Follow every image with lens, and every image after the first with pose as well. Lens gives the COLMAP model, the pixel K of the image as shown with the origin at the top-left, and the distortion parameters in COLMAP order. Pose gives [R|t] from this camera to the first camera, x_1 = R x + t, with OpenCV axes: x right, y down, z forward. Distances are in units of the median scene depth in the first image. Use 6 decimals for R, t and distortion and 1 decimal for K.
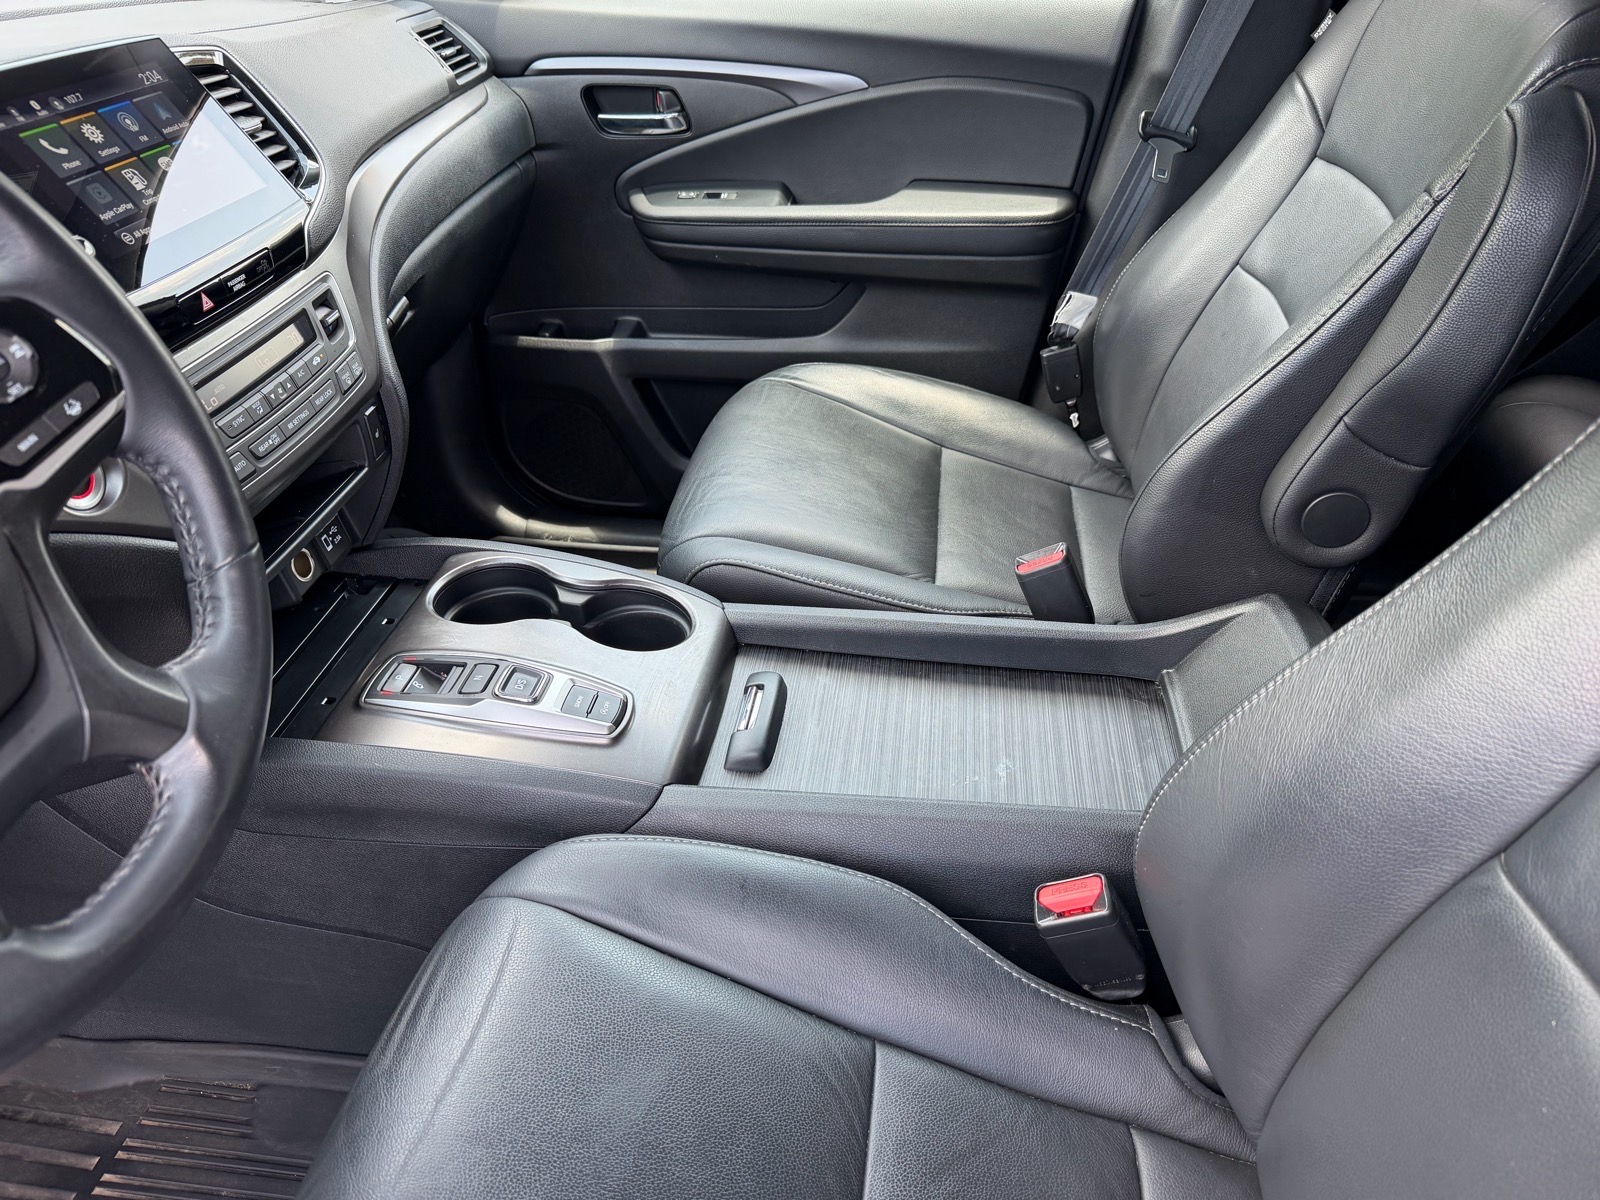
lens RADIAL K [[1153.8, 0, 795.5], [0, 1153.8, 606.7], [0, 0, 1]] dist [0.005530, -0.010909]
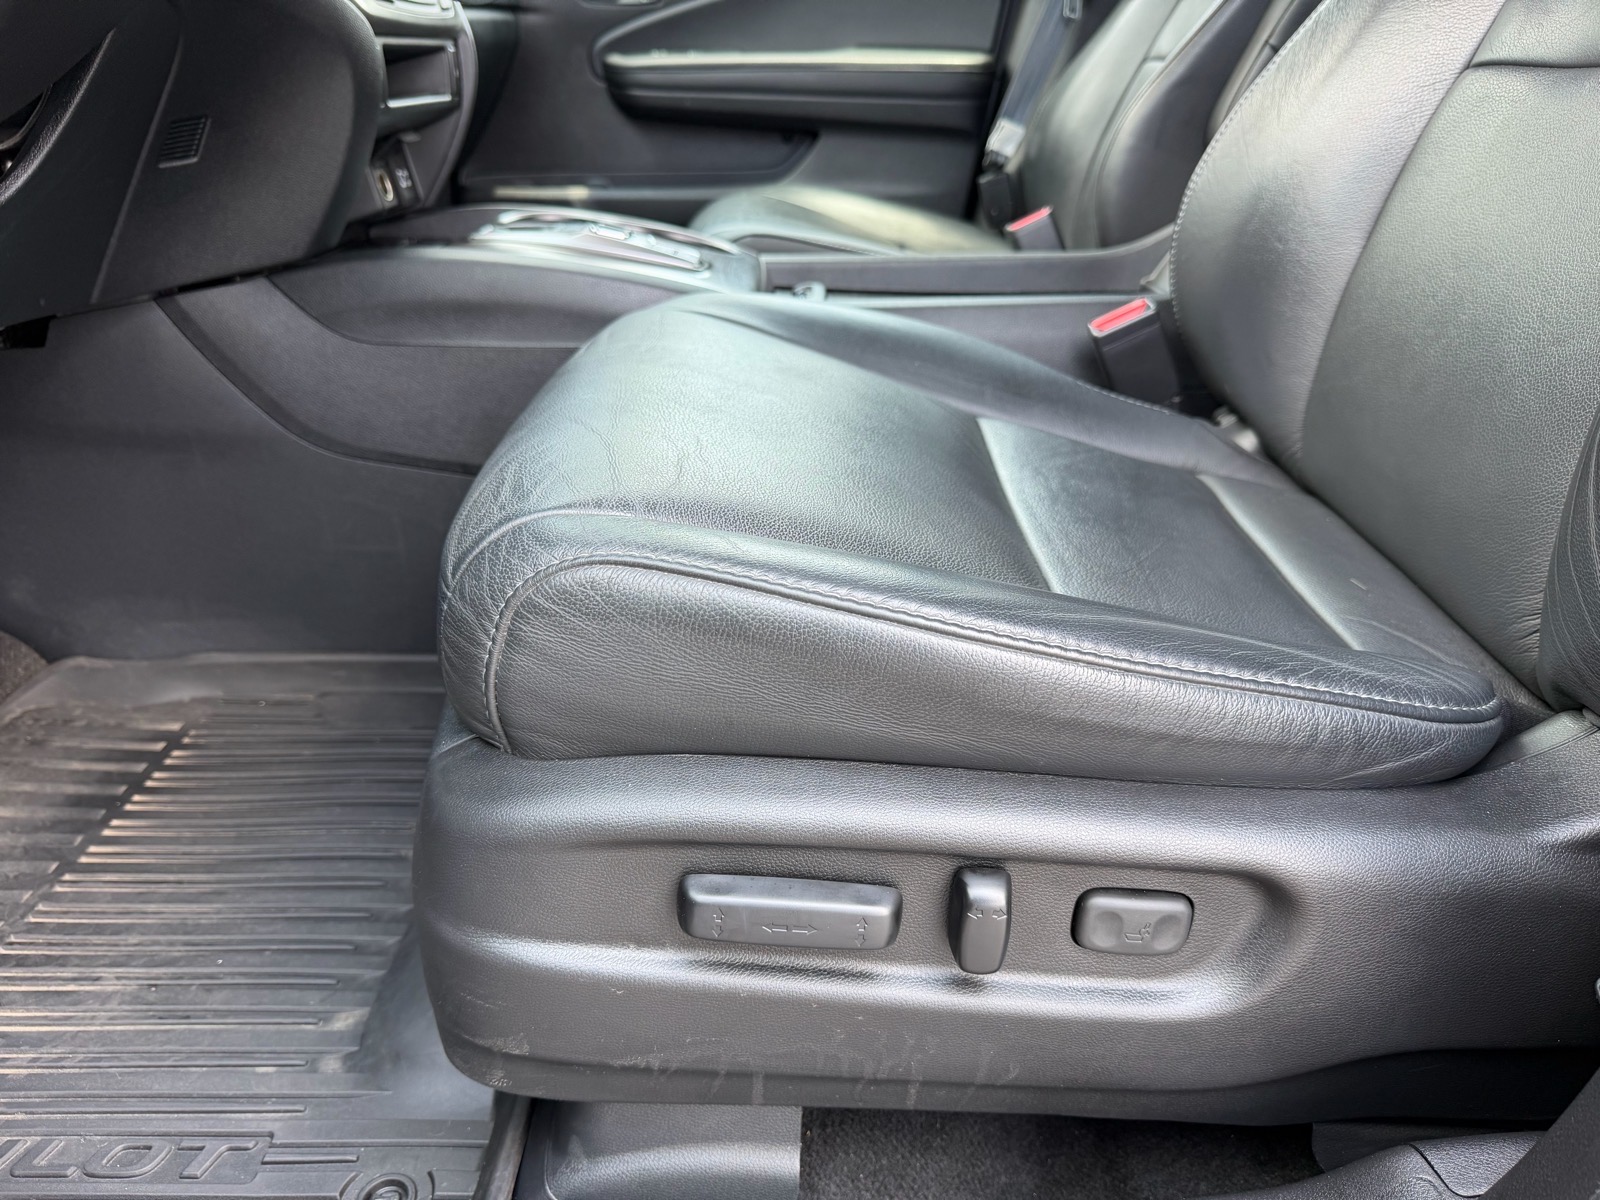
lens RADIAL K [[1208.7, 0, 782.0], [0, 1208.7, 597.3], [0, 0, 1]] dist [-0.005143, -0.010046]
pose [[0.991370, -0.031047, 0.127363, -0.192607], [0.054044, 0.981941, -0.181304, 0.524893], [-0.119434, 0.186622, 0.975145, -0.081274]]
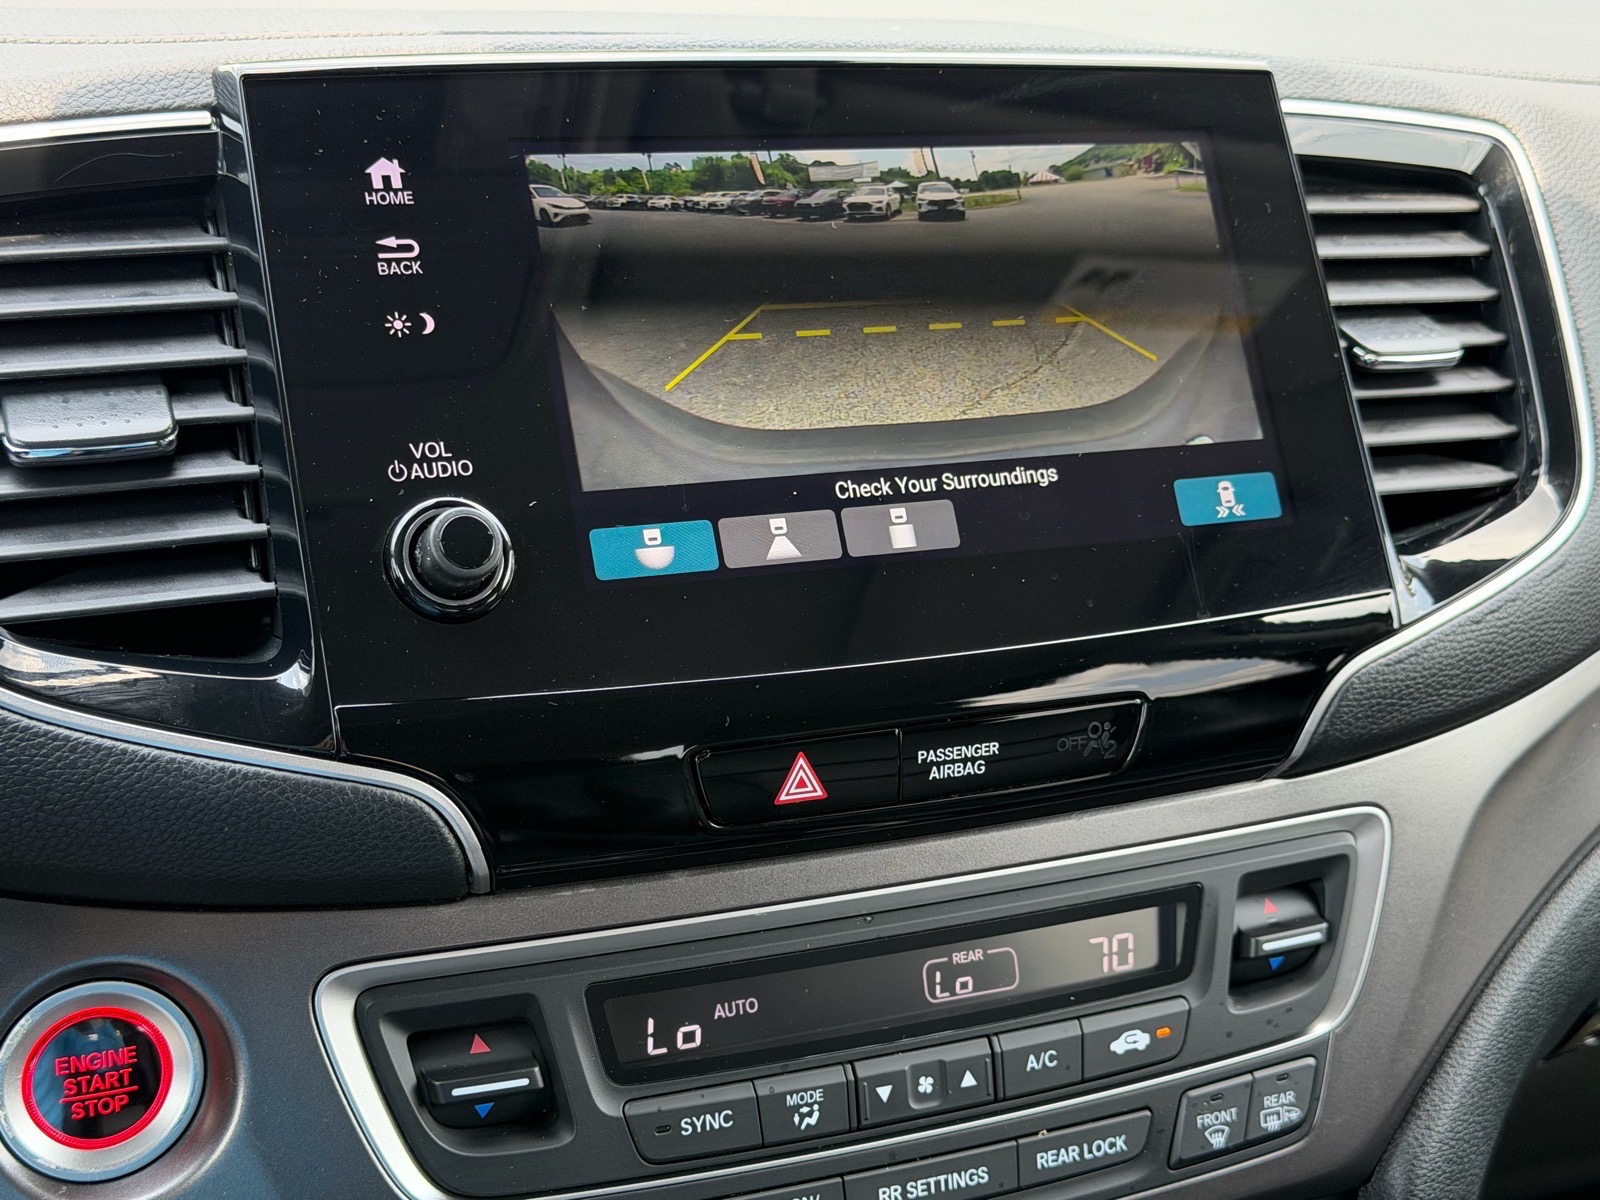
lens RADIAL K [[2411.5, 0, 800.0], [0, 2411.5, 600.0], [0, 0, 1]] dist [0.148011, -0.112810]
pose [[0.527107, 0.362087, -0.768799, 0.005466], [-0.531966, 0.846093, 0.033763, -0.241691], [0.662700, 0.391178, 0.638599, 0.388109]]
